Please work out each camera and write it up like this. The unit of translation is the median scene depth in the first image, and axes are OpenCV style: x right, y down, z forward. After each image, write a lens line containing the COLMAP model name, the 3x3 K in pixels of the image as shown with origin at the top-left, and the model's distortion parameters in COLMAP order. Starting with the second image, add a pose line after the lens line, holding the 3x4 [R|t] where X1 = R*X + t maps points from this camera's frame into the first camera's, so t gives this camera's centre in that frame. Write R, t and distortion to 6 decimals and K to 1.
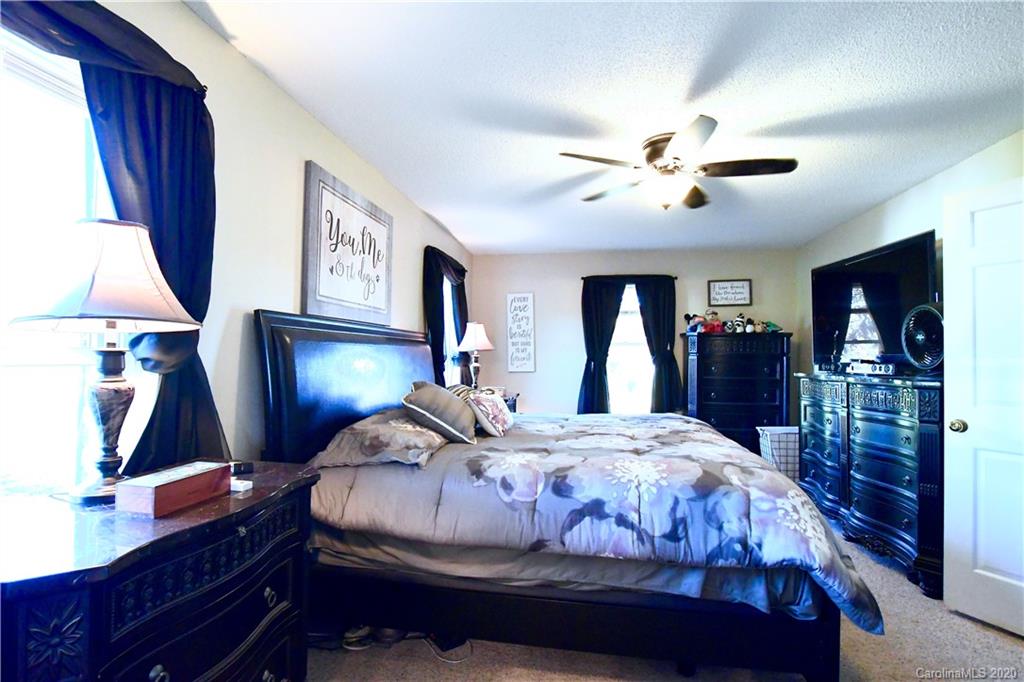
lens RADIAL K [[497.9, 0, 512.0], [0, 497.9, 341.0], [0, 0, 1]] dist [-0.021039, -0.000512]
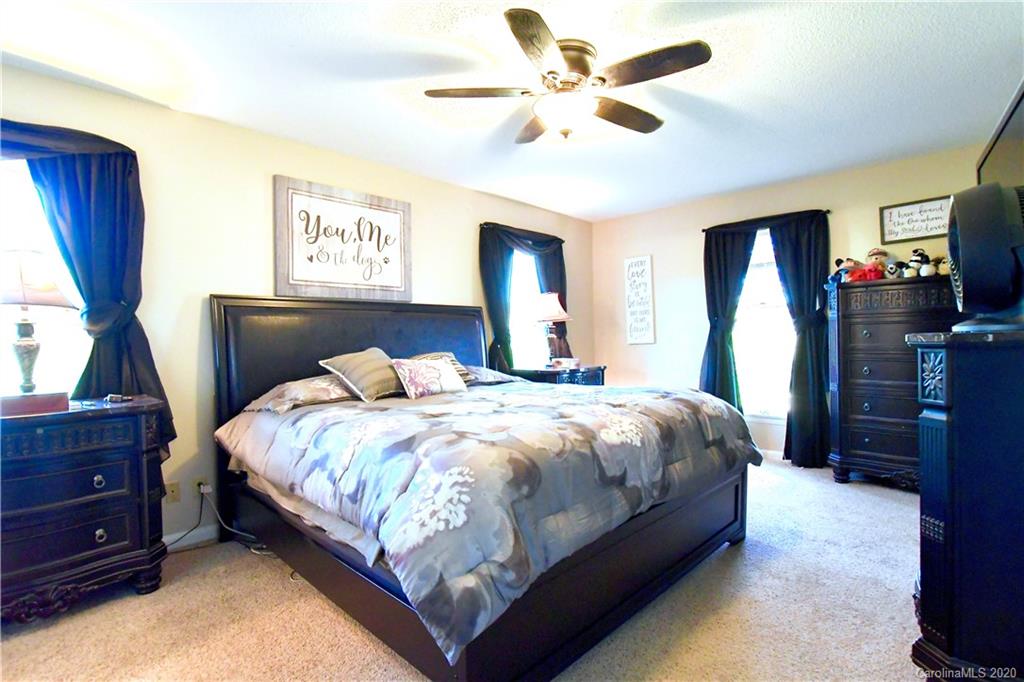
lens RADIAL K [[497.9, 0, 512.0], [0, 497.9, 341.0], [0, 0, 1]] dist [-0.021039, -0.000512]
pose [[0.818296, -0.022968, -0.574338, 0.630931], [0.043835, 0.998785, 0.022513, 0.047267], [0.573123, -0.043598, 0.818309, 0.226231]]
